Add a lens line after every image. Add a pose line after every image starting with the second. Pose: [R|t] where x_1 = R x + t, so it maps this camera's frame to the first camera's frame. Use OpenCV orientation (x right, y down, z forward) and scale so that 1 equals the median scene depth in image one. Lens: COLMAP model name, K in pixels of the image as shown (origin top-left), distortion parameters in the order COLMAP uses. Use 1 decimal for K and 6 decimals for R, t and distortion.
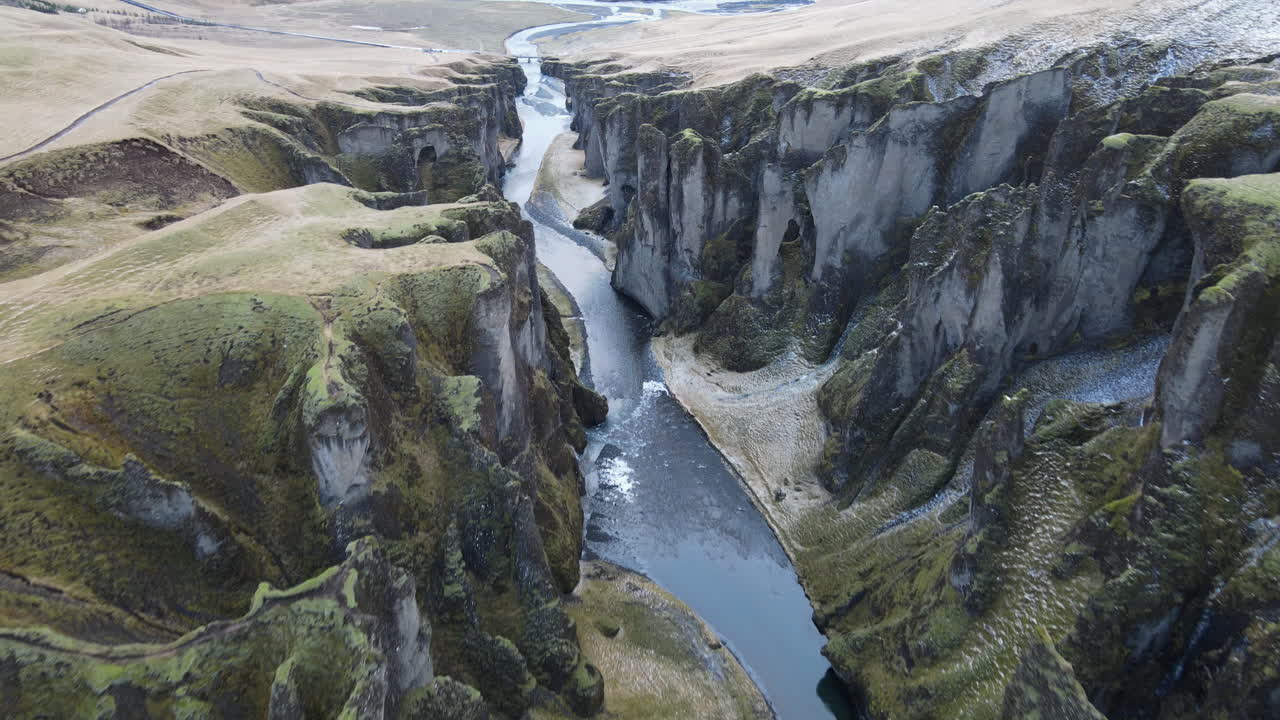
lens RADIAL K [[979.4, 0, 640.0], [0, 979.4, 360.0], [0, 0, 1]] dist [-0.001220, 0.000966]
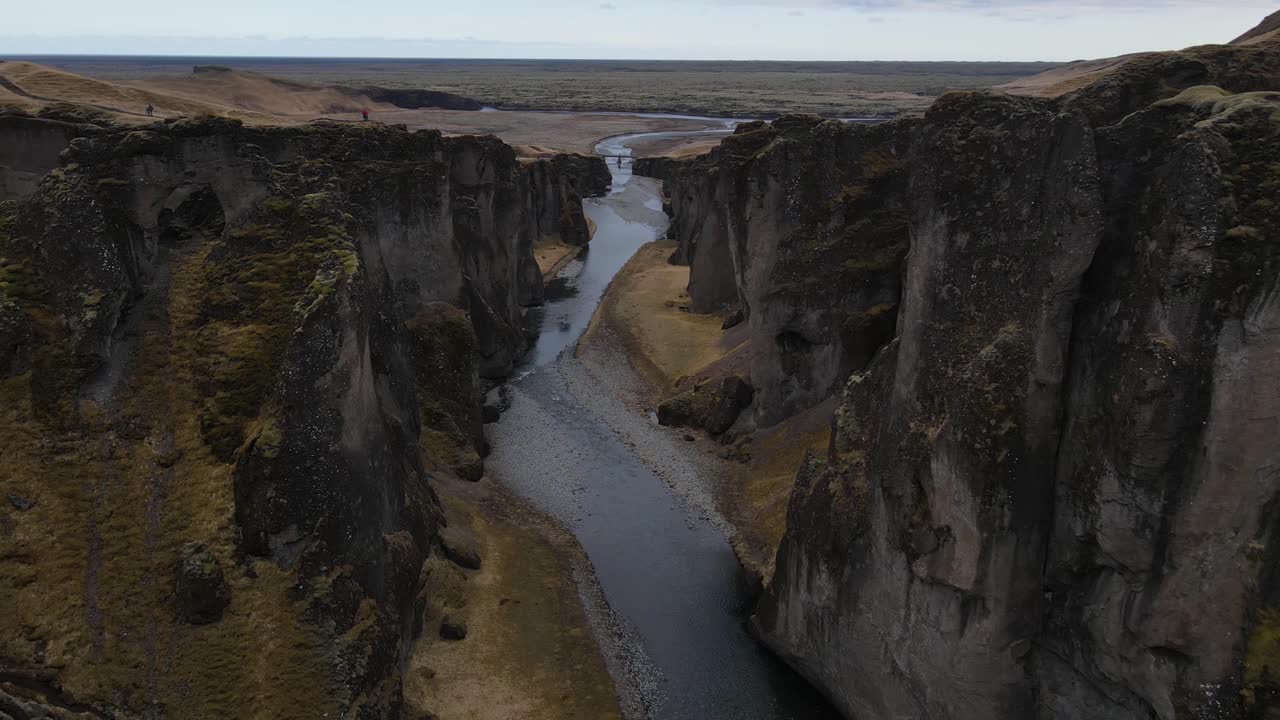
lens RADIAL K [[979.4, 0, 640.0], [0, 979.4, 360.0], [0, 0, 1]] dist [-0.001220, 0.000966]
pose [[0.994364, 0.042505, -0.097122, -0.036307], [-0.055812, 0.988762, -0.138693, -0.107379], [0.090135, 0.143332, 0.985562, 0.598440]]
